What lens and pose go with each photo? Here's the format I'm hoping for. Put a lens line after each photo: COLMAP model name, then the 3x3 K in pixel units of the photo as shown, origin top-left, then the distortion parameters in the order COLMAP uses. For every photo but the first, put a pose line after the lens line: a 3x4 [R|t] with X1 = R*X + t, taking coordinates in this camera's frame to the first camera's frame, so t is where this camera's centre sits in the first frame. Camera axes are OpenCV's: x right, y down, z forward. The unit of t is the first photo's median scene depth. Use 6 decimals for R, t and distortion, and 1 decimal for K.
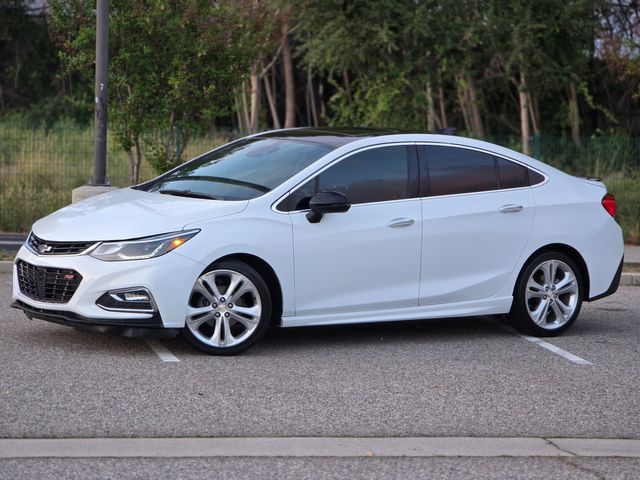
lens RADIAL K [[2138.6, 0, 320.0], [0, 2138.6, 240.0], [0, 0, 1]] dist [0.274839, 0.913725]
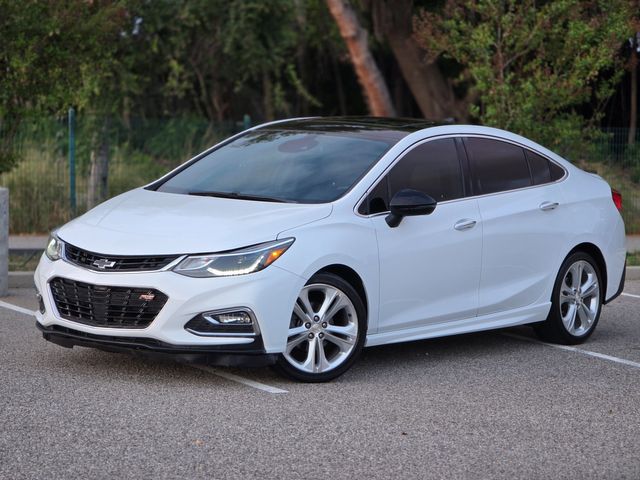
lens RADIAL K [[2138.6, 0, 320.0], [0, 2138.6, 240.0], [0, 0, 1]] dist [0.274839, 0.913725]
pose [[0.958190, -0.021496, 0.285325, -0.290898], [0.018676, 0.999746, 0.012603, -0.014805], [-0.285523, -0.006747, 0.958348, 0.165588]]
